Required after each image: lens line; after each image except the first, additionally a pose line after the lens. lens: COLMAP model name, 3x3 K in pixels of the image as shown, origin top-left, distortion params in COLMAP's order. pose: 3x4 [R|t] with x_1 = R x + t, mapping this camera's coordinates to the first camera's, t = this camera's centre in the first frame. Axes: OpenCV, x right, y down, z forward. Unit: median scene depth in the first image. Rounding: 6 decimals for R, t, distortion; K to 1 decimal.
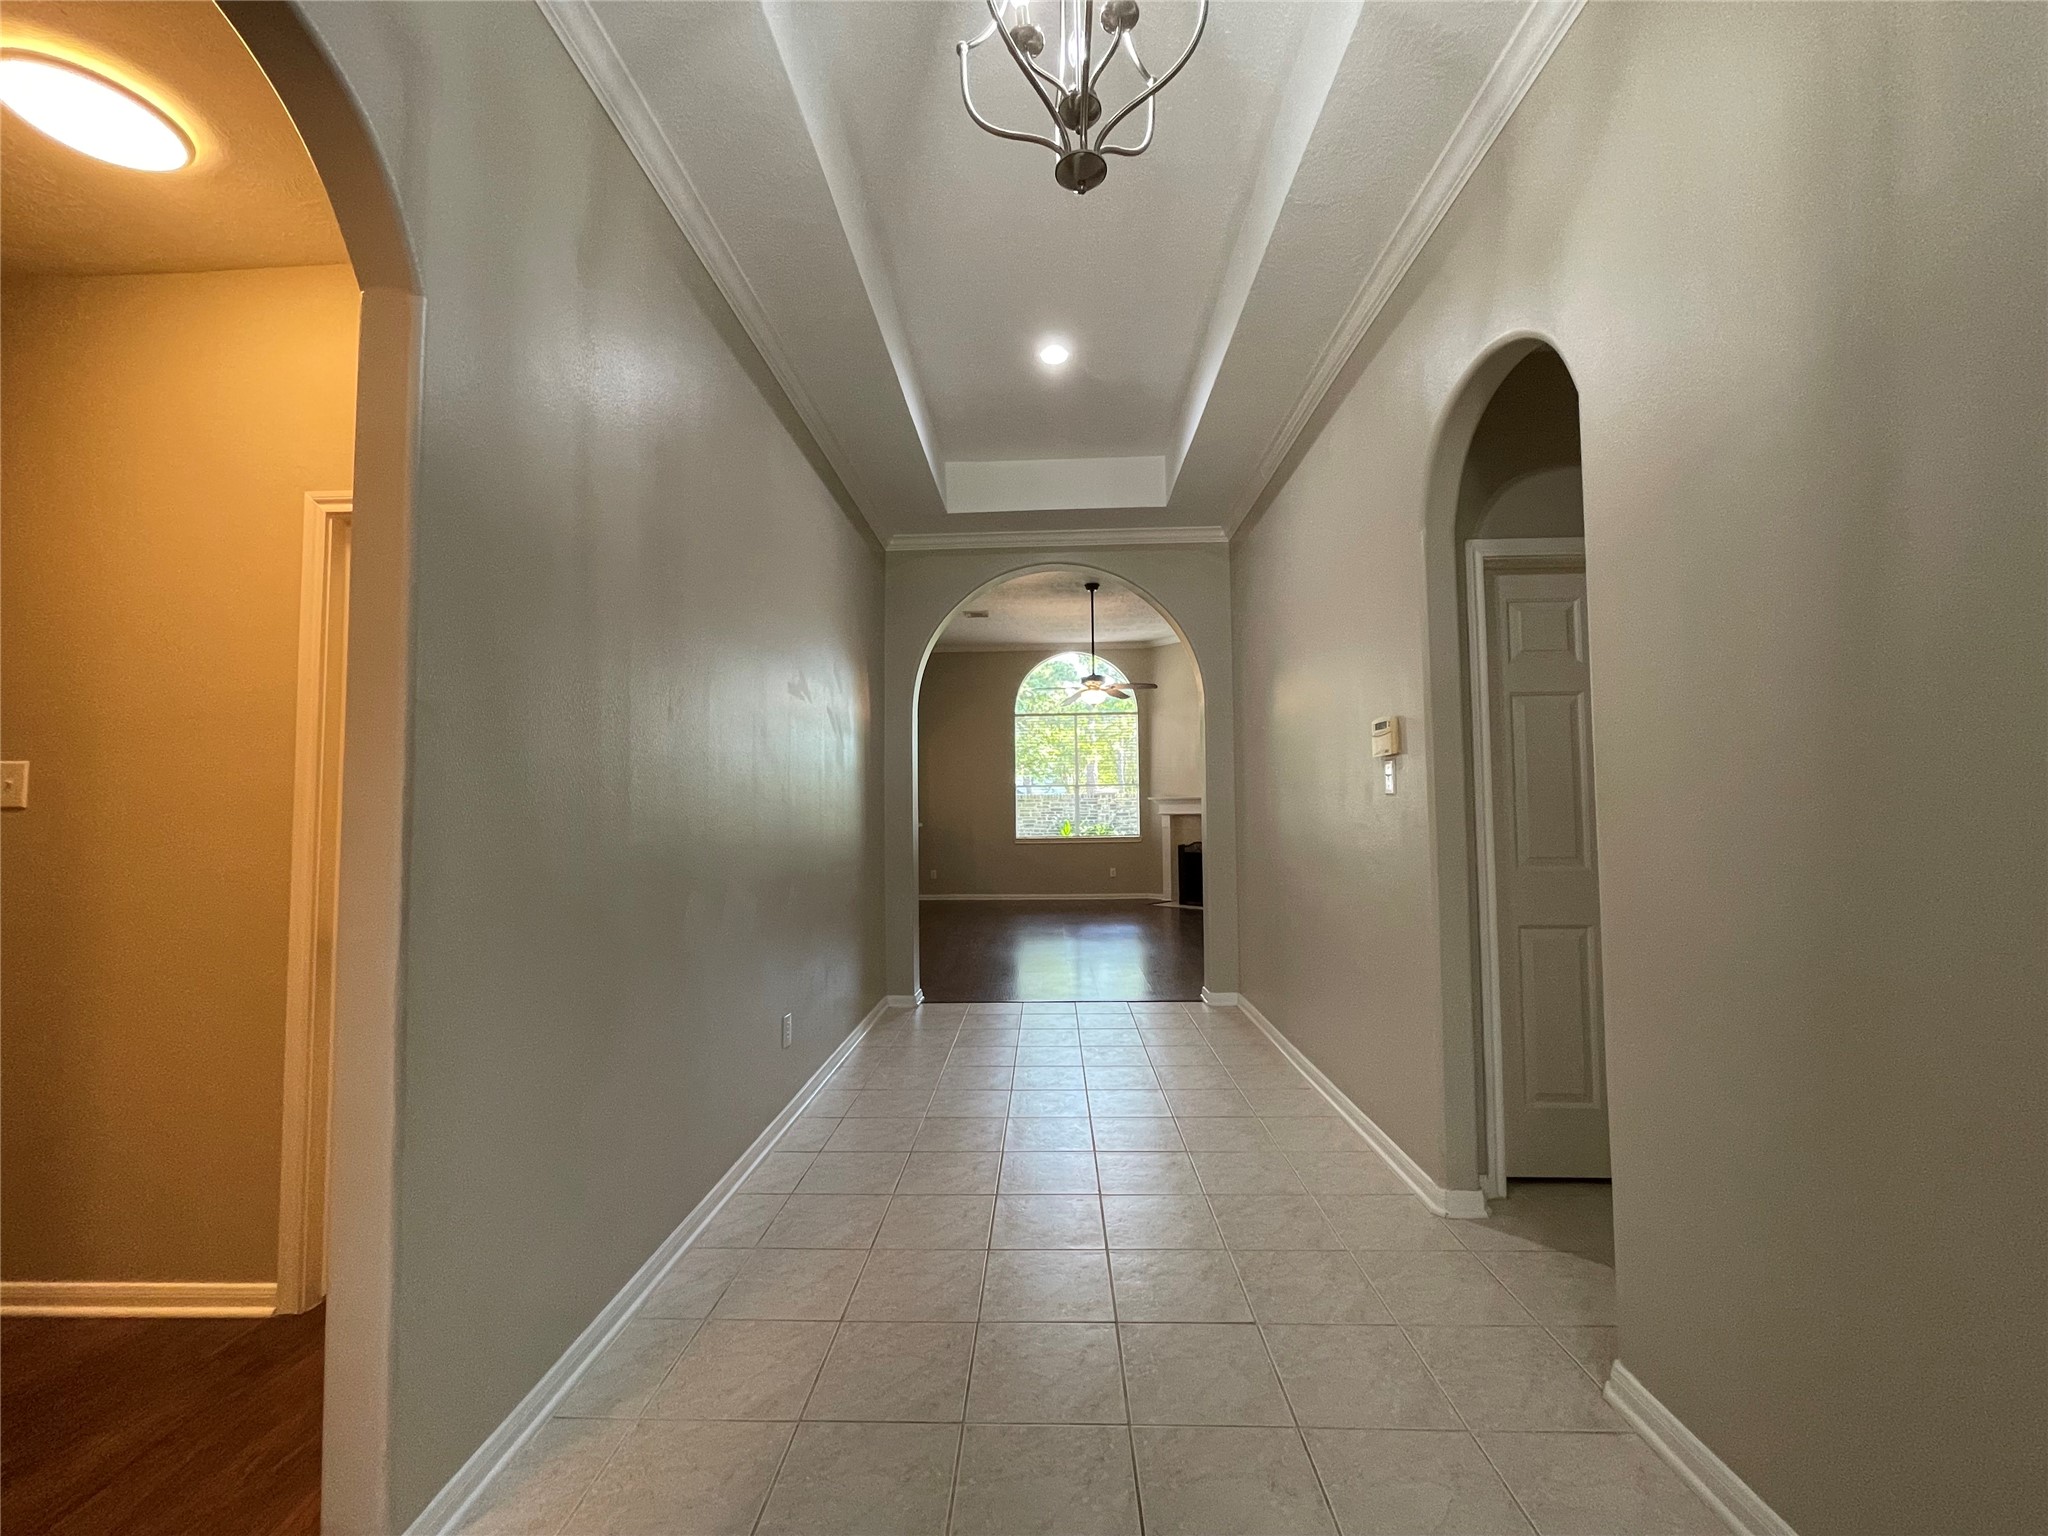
lens RADIAL K [[826.4, 0, 1022.6], [0, 826.4, 770.9], [0, 0, 1]] dist [-0.001526, -0.000288]
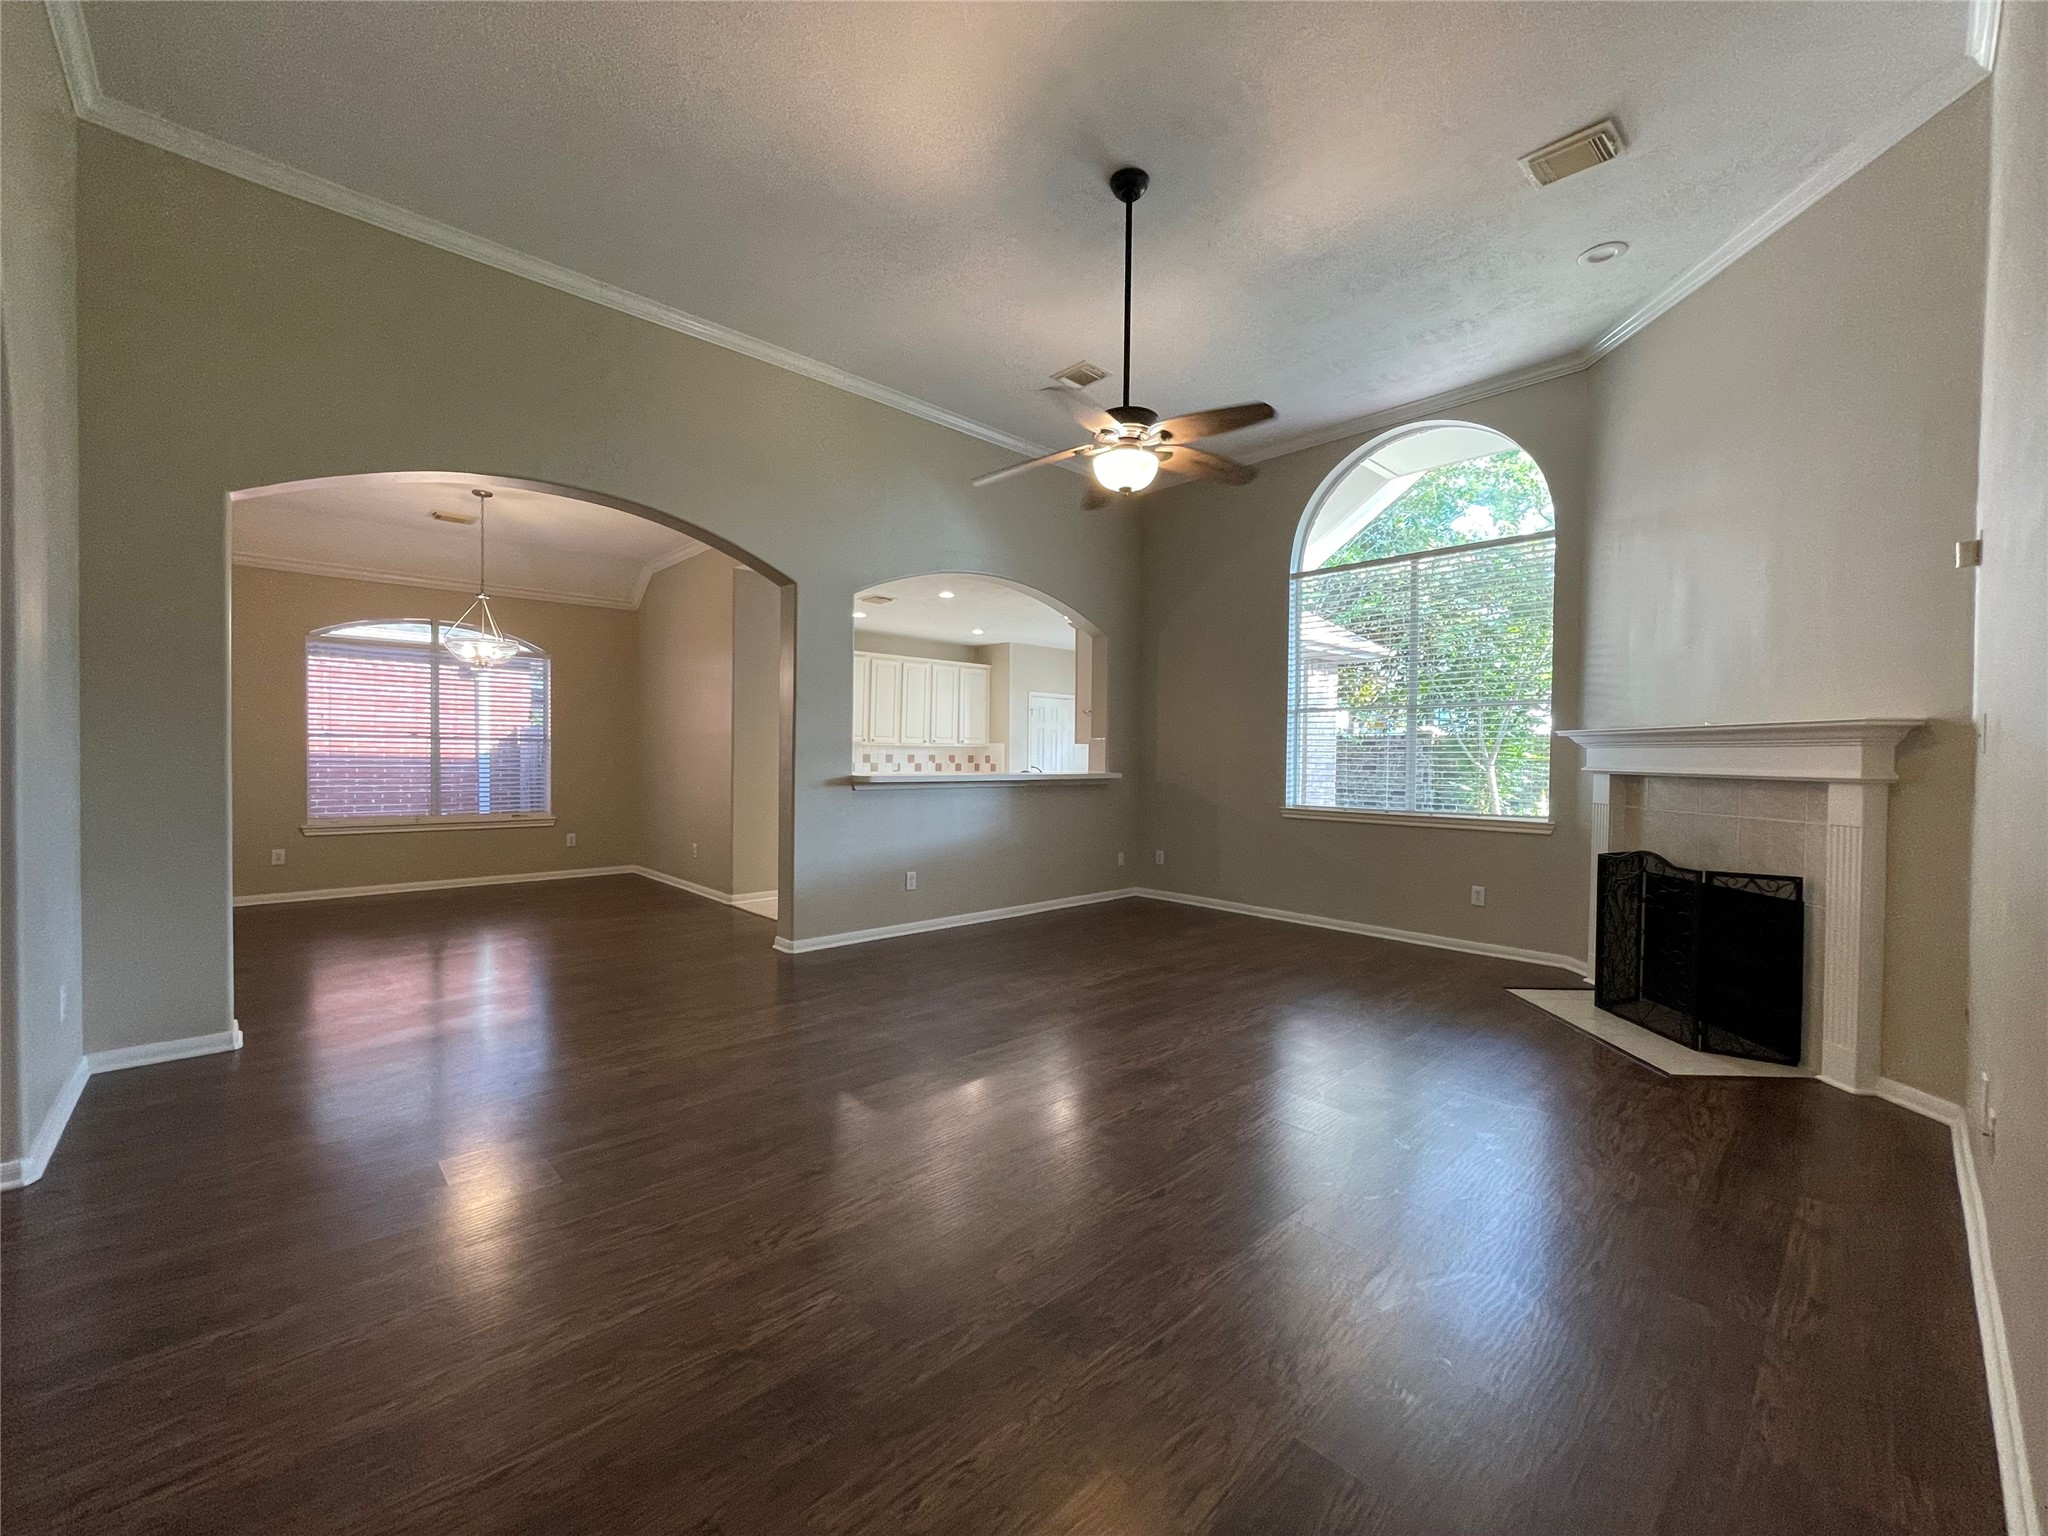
lens RADIAL K [[823.4, 0, 1023.1], [0, 823.4, 769.8], [0, 0, 1]] dist [-0.000824, -0.000074]
pose [[0.710071, 0.031280, -0.703435, 0.251088], [0.017136, 0.997949, 0.061675, 0.021832], [0.703921, -0.055848, 0.708079, 0.512370]]
